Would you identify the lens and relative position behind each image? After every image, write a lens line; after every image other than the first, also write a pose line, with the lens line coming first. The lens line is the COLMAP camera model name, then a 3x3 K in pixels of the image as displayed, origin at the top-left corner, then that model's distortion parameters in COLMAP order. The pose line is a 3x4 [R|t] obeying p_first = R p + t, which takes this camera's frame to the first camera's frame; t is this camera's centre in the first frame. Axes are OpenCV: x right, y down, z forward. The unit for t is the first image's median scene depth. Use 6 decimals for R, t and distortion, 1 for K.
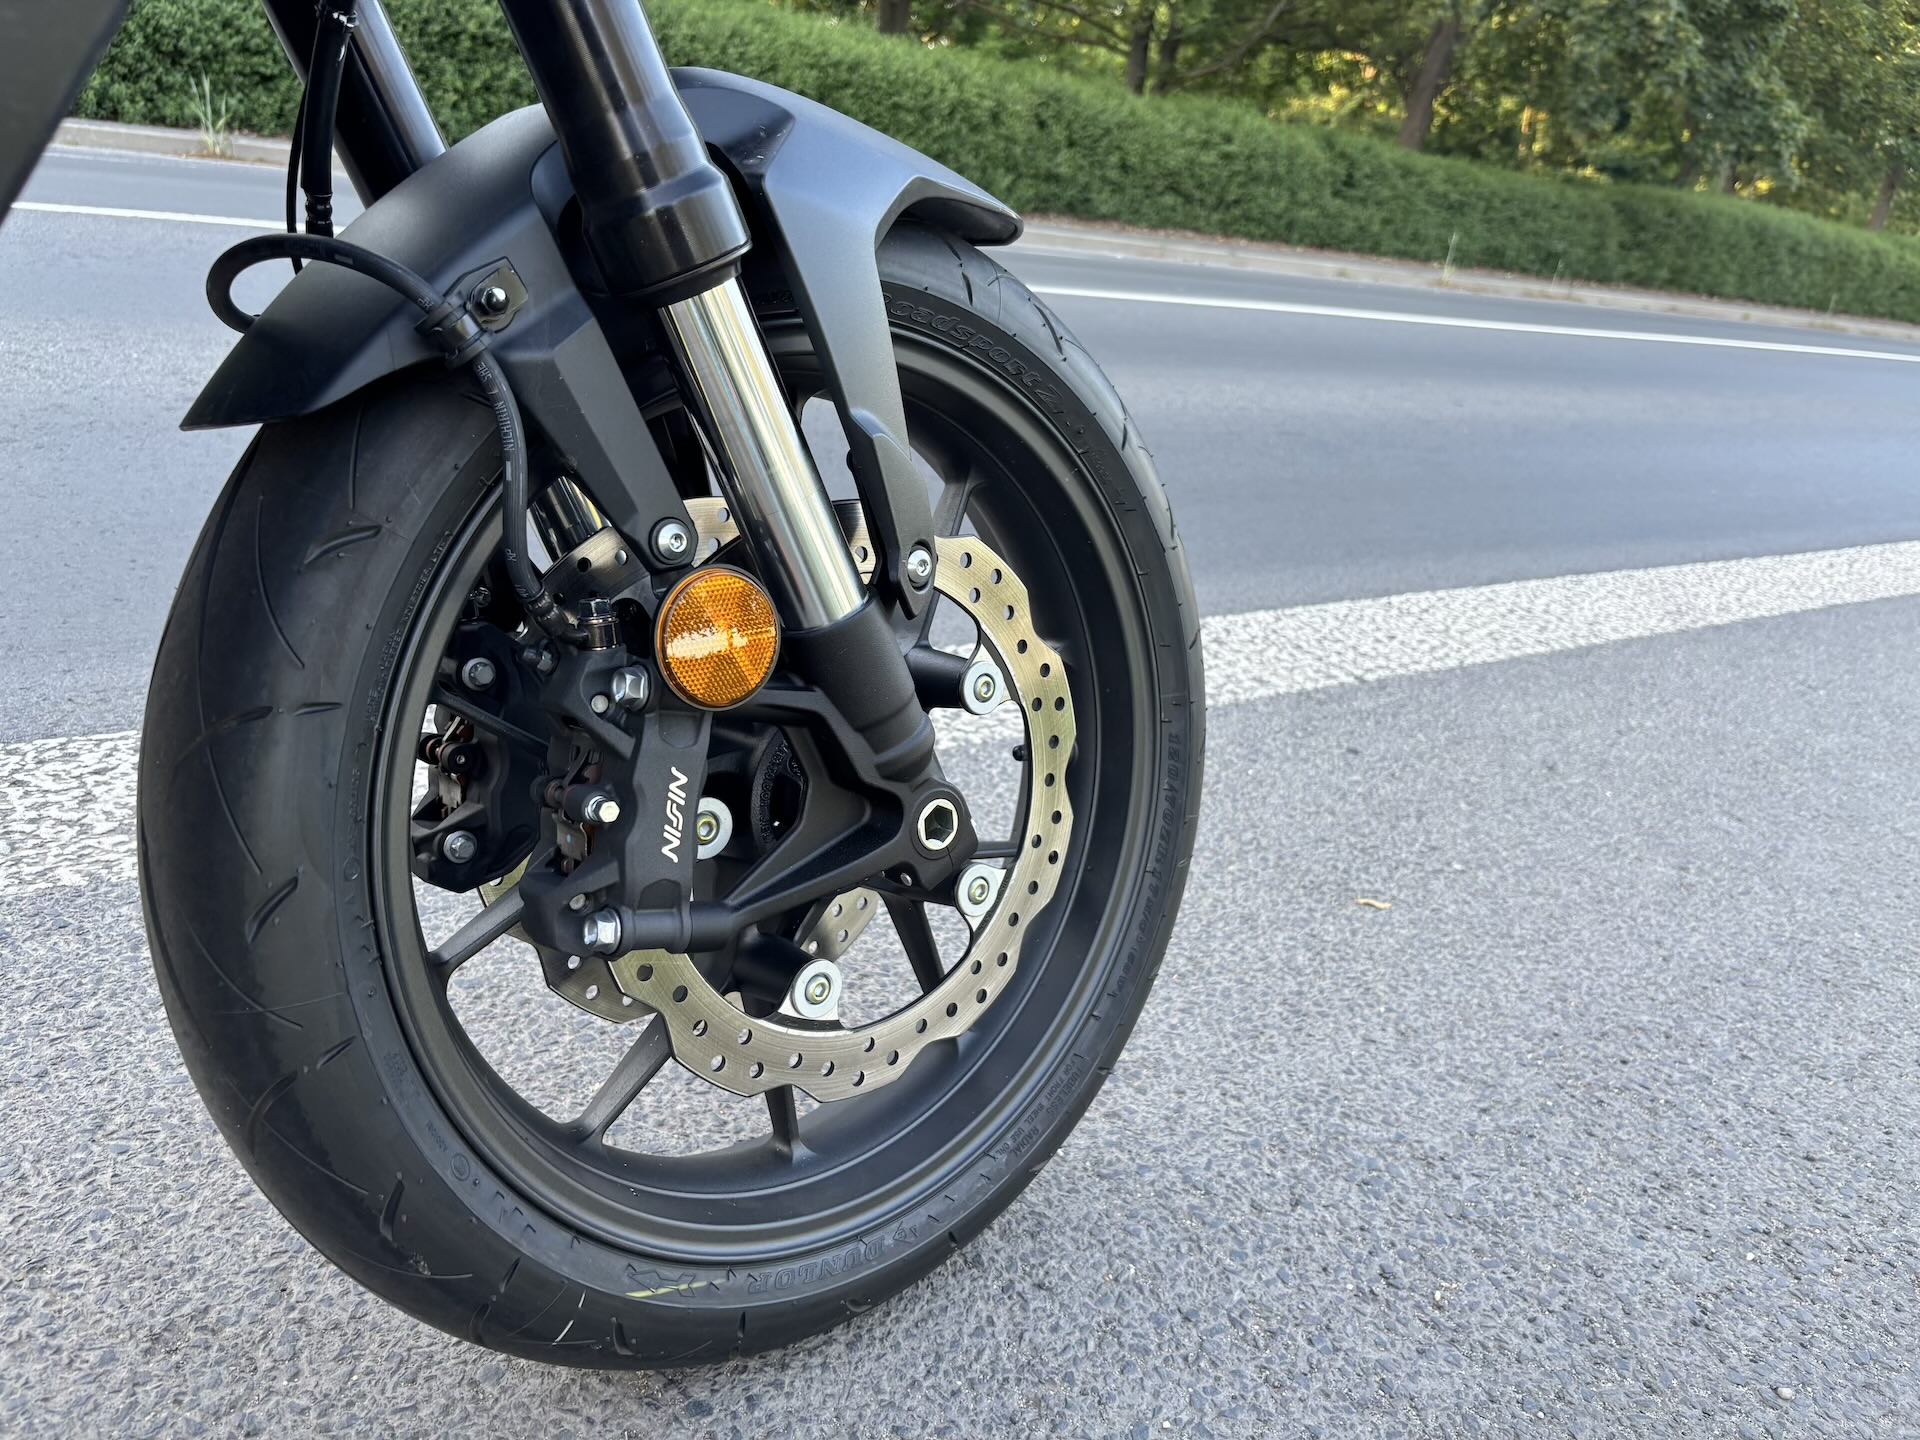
lens RADIAL K [[1450.3, 0, 960.0], [0, 1450.3, 720.0], [0, 0, 1]] dist [0.040054, -0.057513]
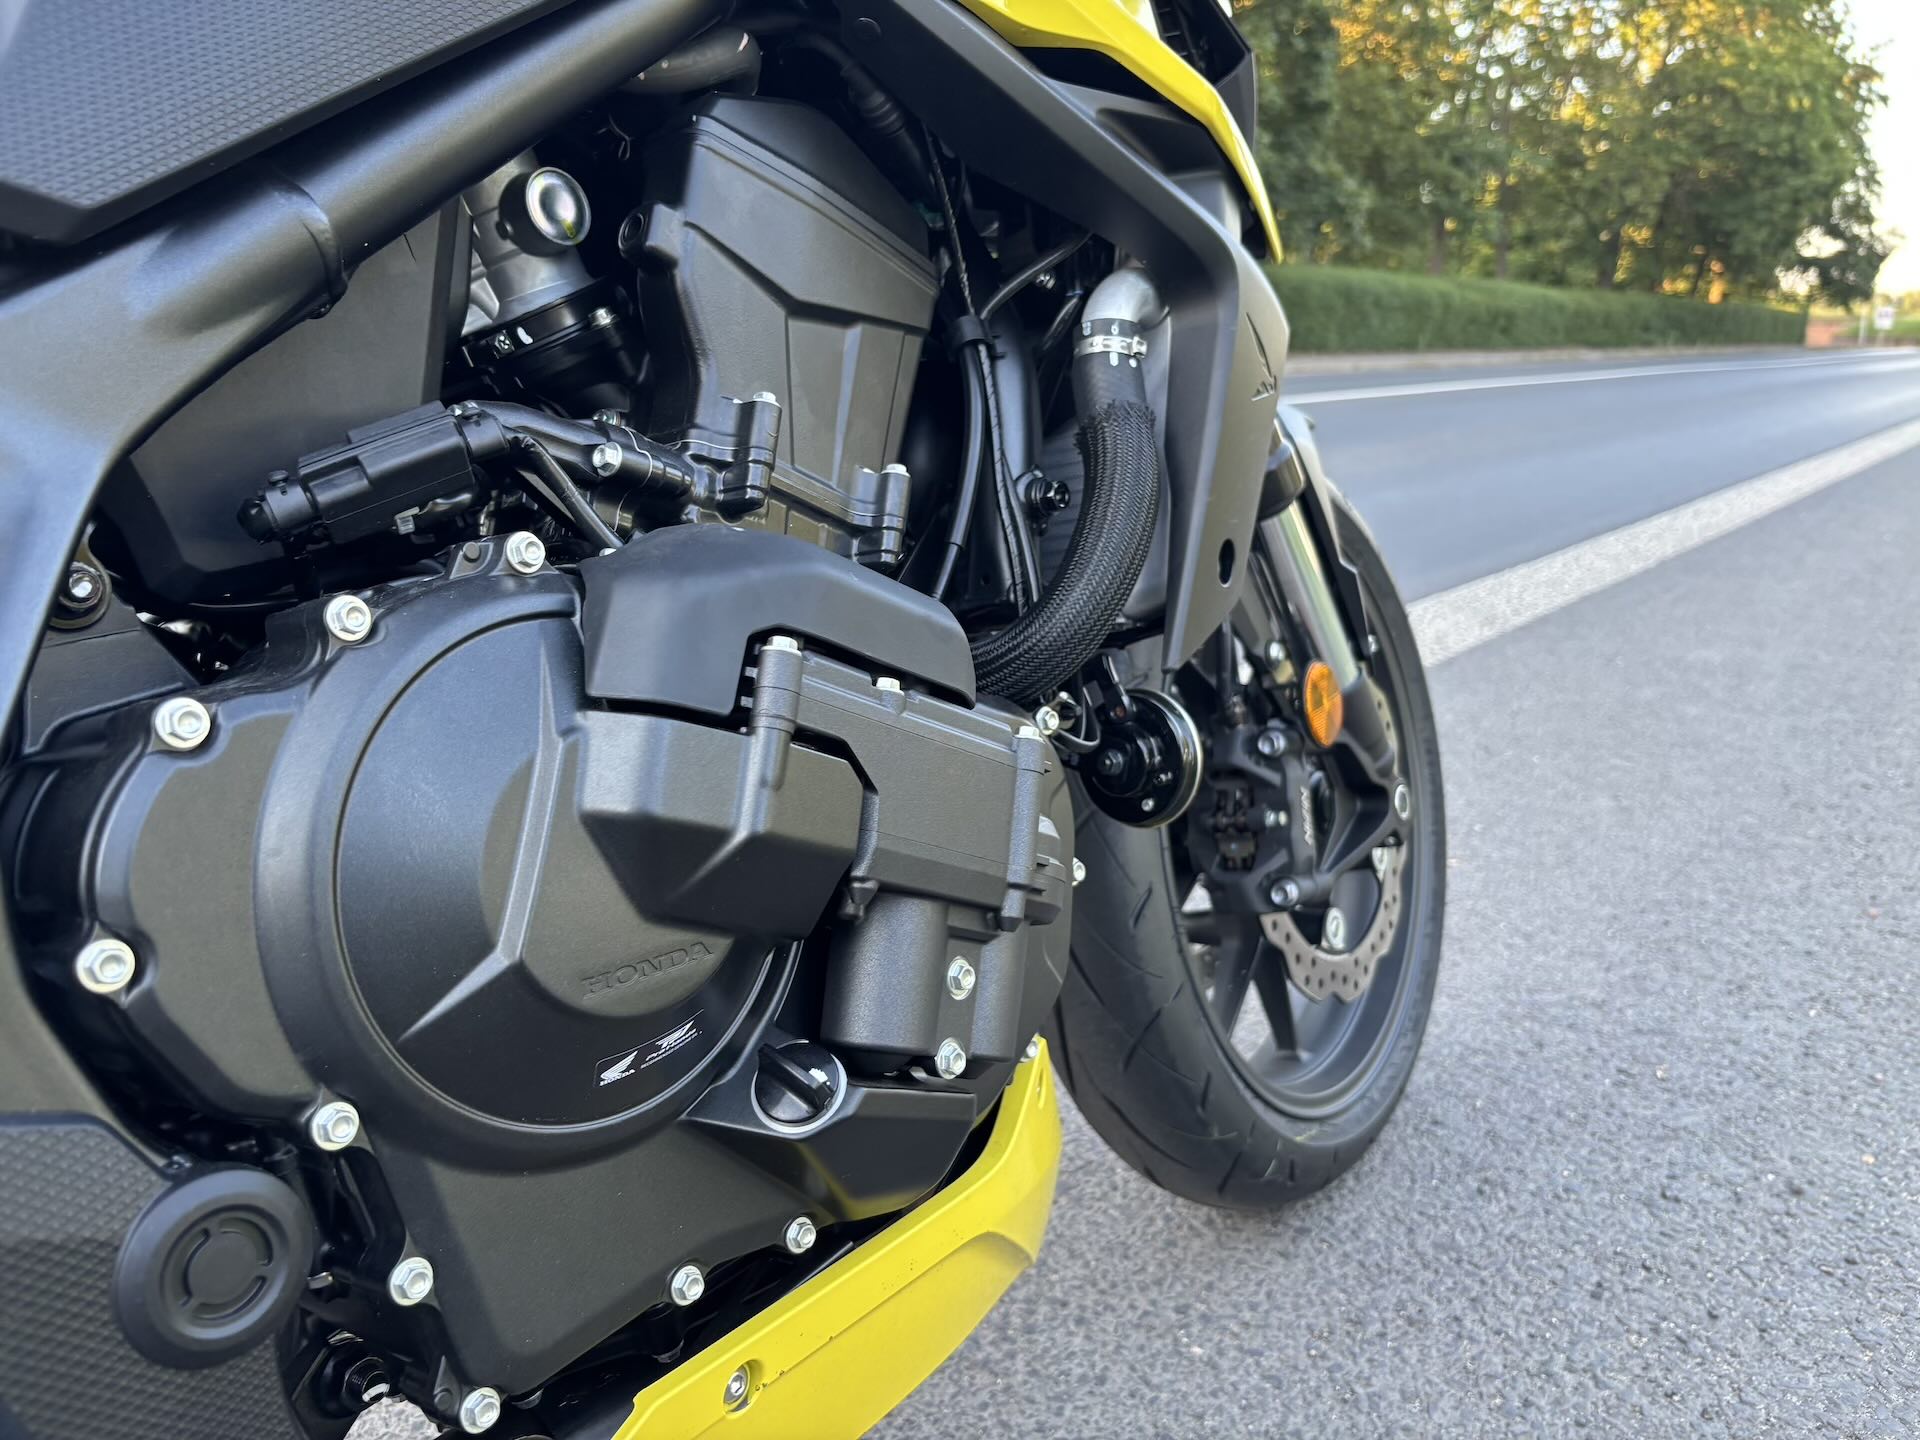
lens RADIAL K [[1460.5, 0, 960.0], [0, 1460.5, 720.0], [0, 0, 1]] dist [0.004043, -0.026036]
pose [[0.962549, -0.189755, 0.193629, -0.515886], [0.205814, 0.976342, -0.066315, -0.006714], [-0.176465, 0.103684, 0.978831, -0.328189]]
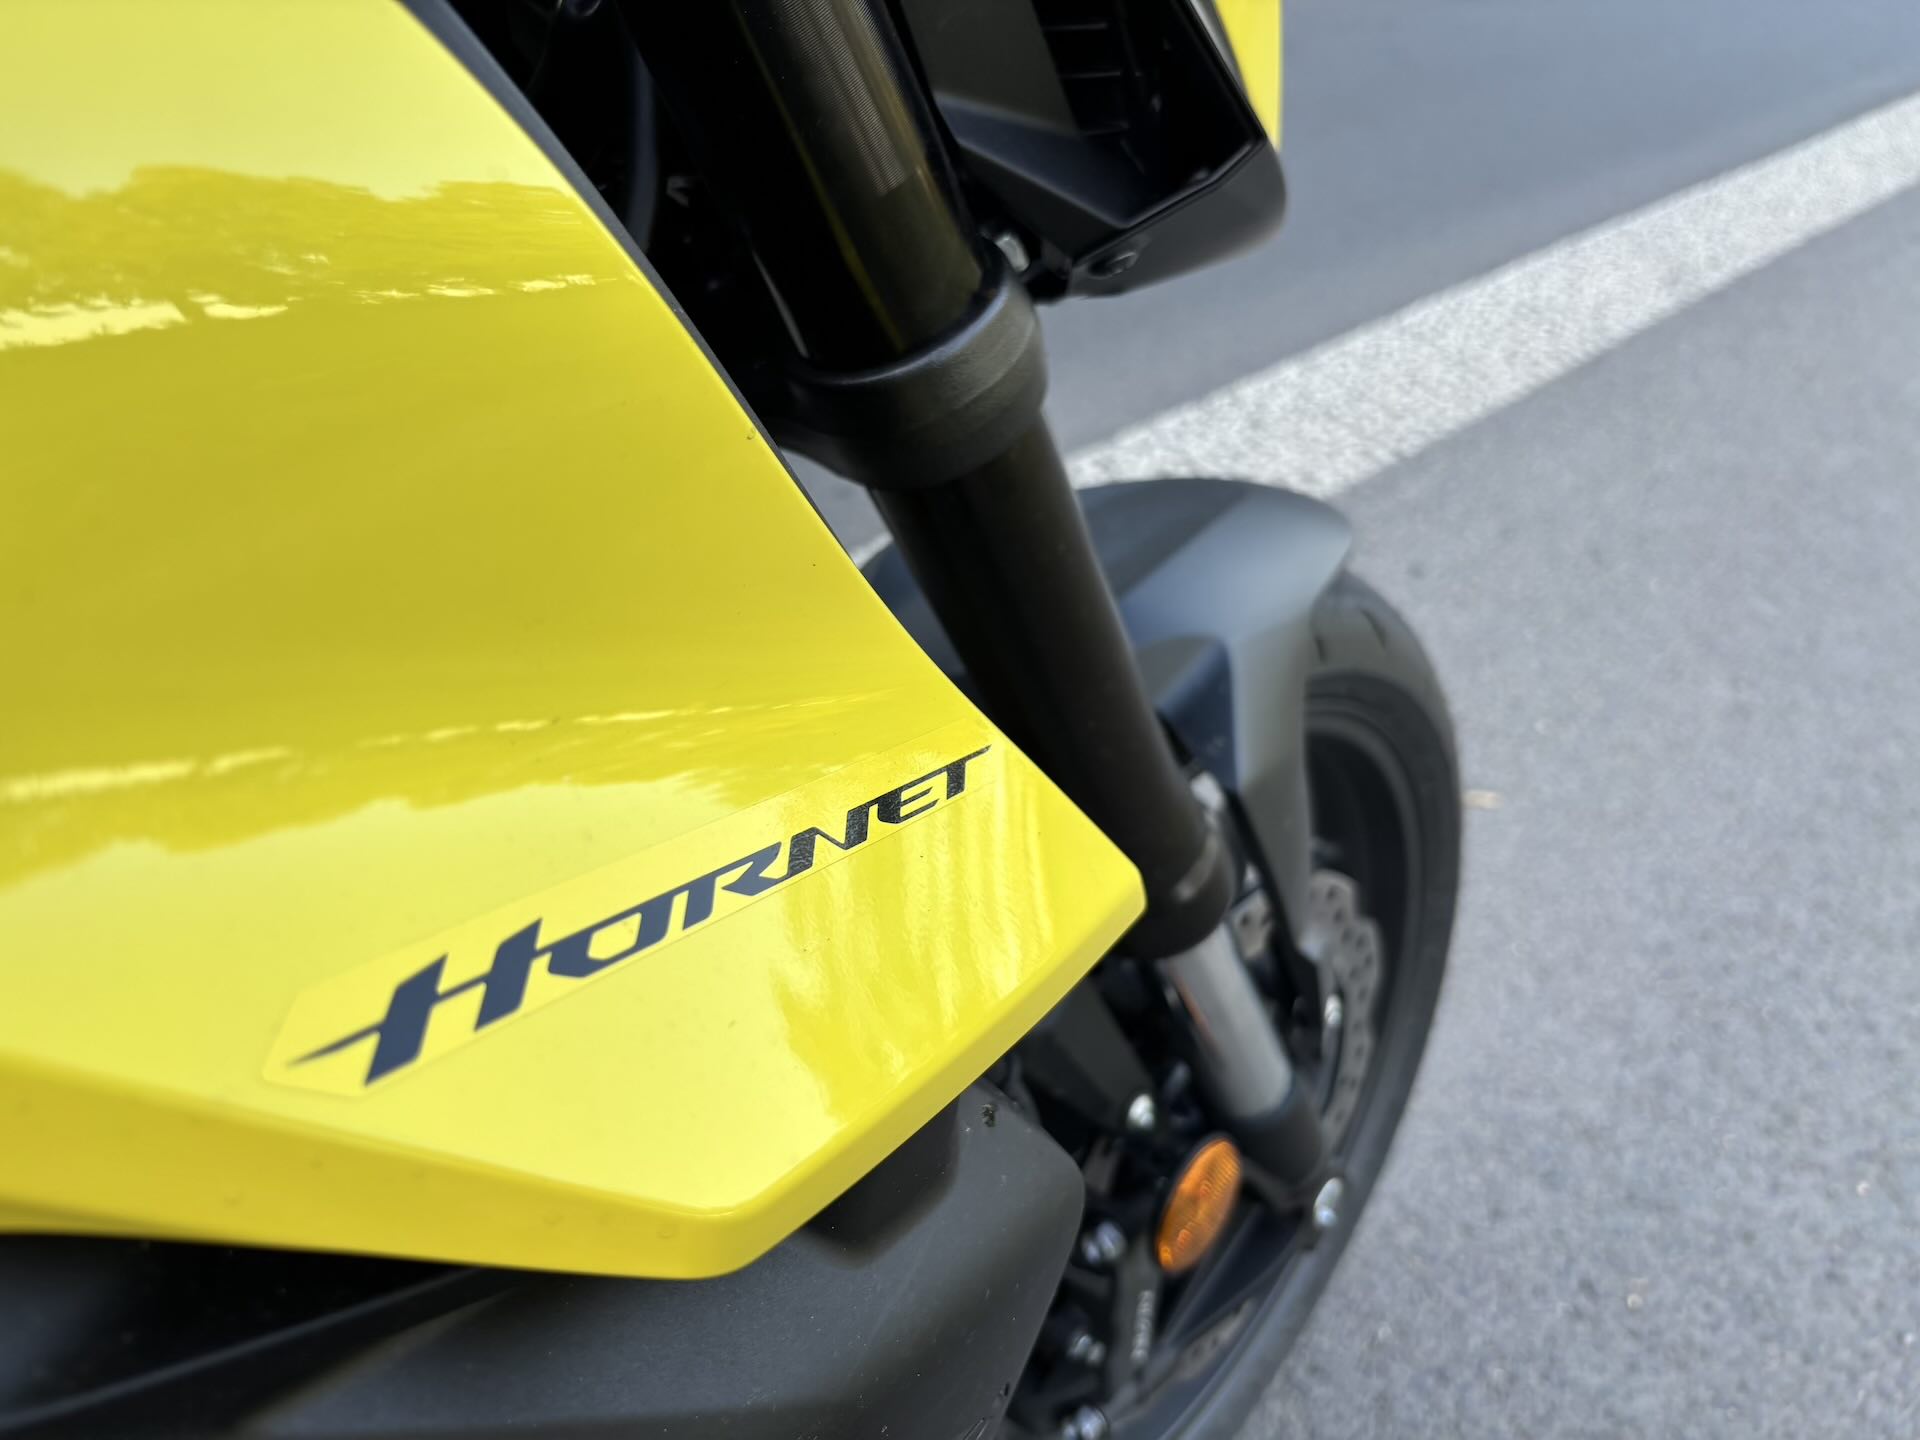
lens RADIAL K [[1460.5, 0, 960.0], [0, 1460.5, 720.0], [0, 0, 1]] dist [0.004043, -0.026036]
pose [[0.991938, -0.106380, 0.068870, -0.208077], [0.078087, 0.941100, 0.328989, -0.412709], [-0.099811, -0.320958, 0.941819, 0.096450]]
